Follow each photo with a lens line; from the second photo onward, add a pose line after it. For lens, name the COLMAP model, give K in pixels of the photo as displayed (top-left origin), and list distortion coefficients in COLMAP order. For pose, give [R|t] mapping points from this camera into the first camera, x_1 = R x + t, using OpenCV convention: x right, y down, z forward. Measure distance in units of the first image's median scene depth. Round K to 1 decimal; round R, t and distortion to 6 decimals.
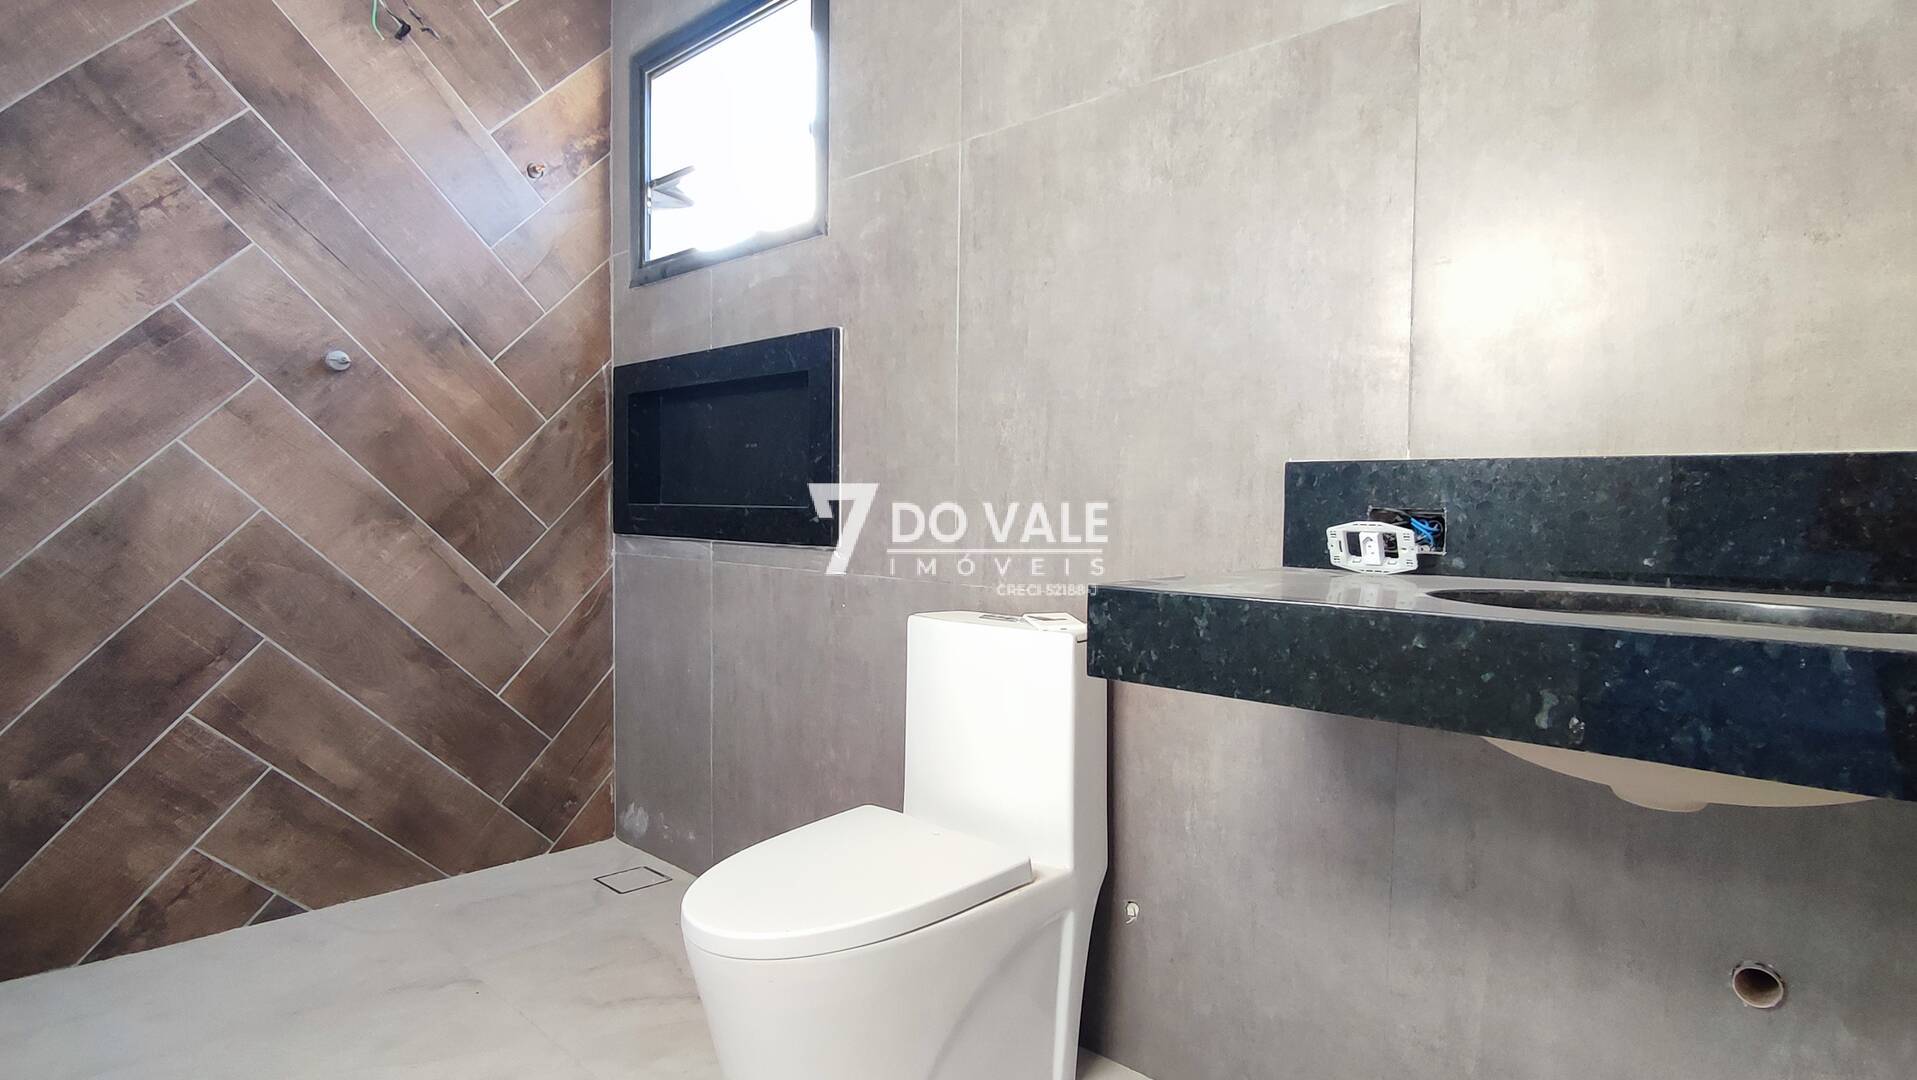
lens RADIAL K [[988.2, 0, 957.4], [0, 988.2, 541.8], [0, 0, 1]] dist [0.007021, 0.005881]
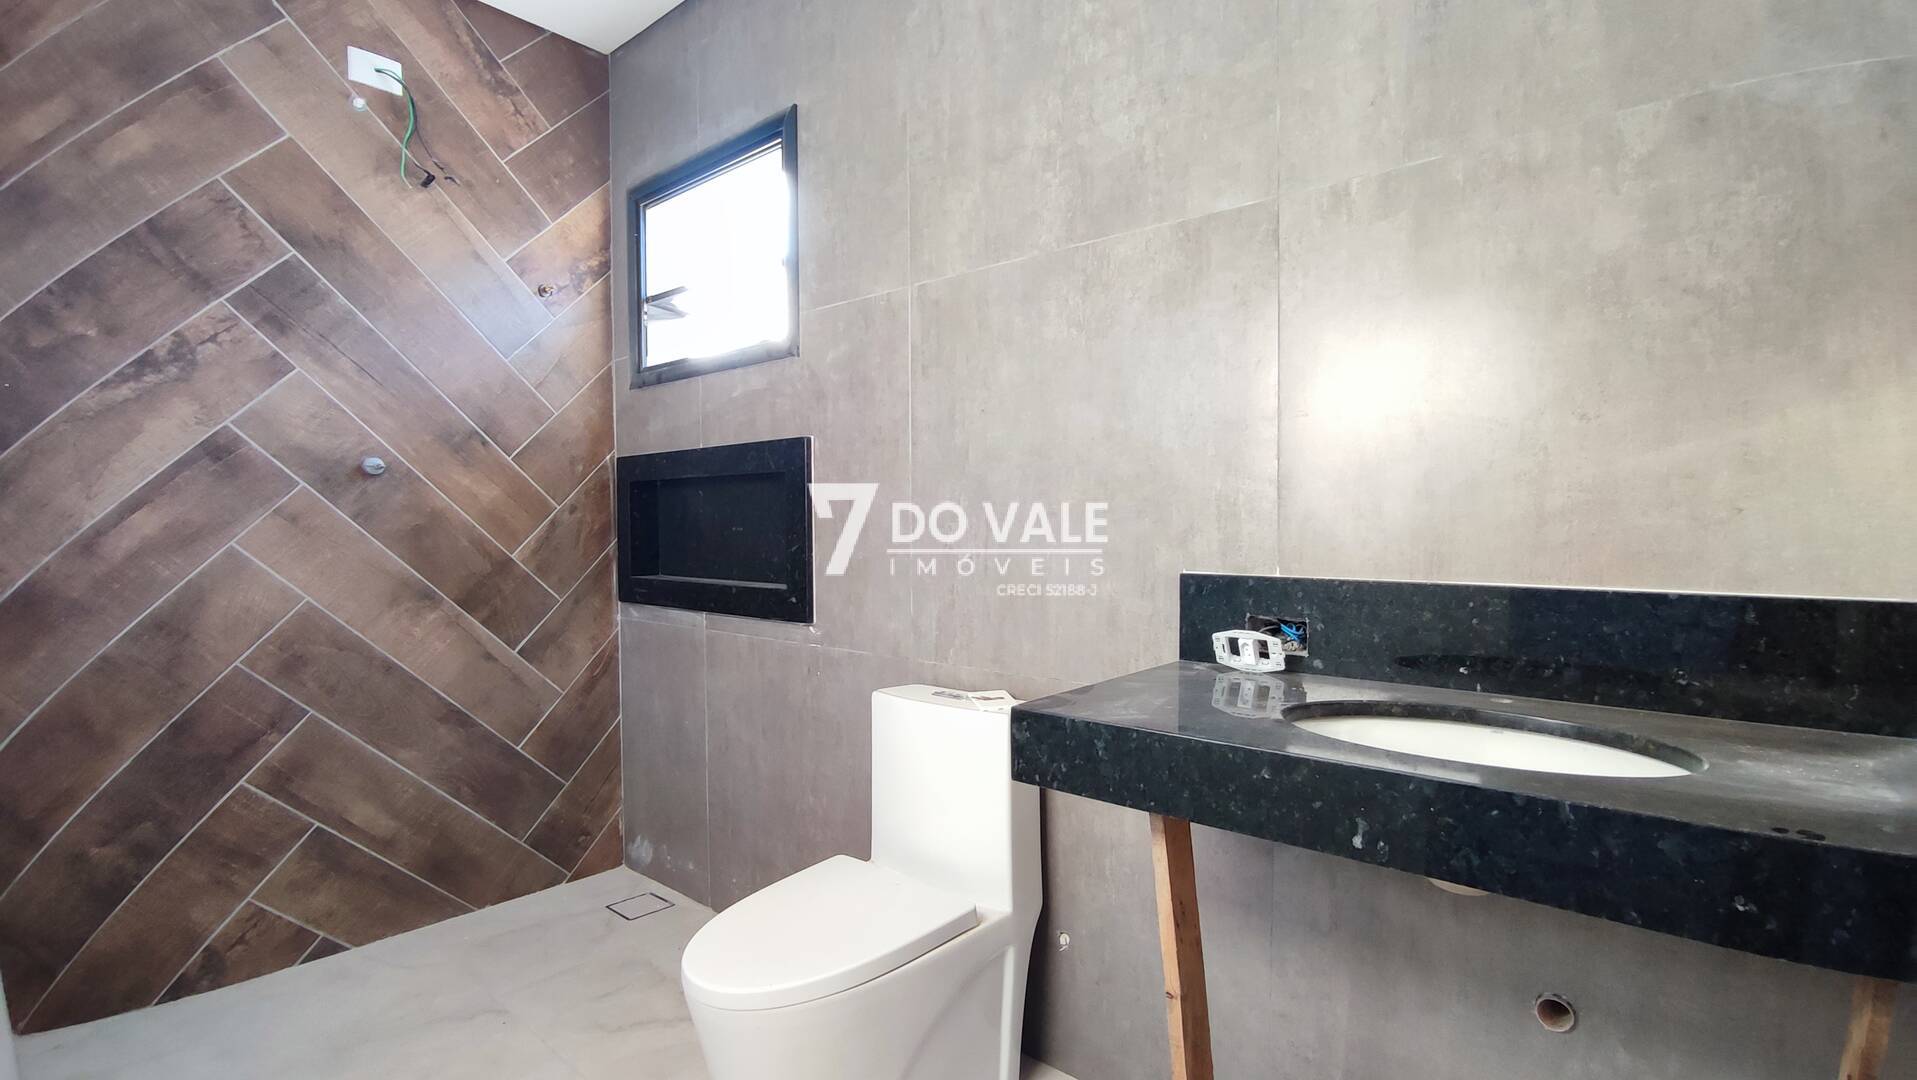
lens RADIAL K [[880.8, 0, 958.6], [0, 880.8, 539.5], [0, 0, 1]] dist [0.010714, 0.000369]
pose [[0.999315, -0.017701, 0.032500, 0.020232], [0.017968, 0.999807, -0.007950, -0.088179], [-0.032353, 0.008529, 0.999440, -0.051281]]
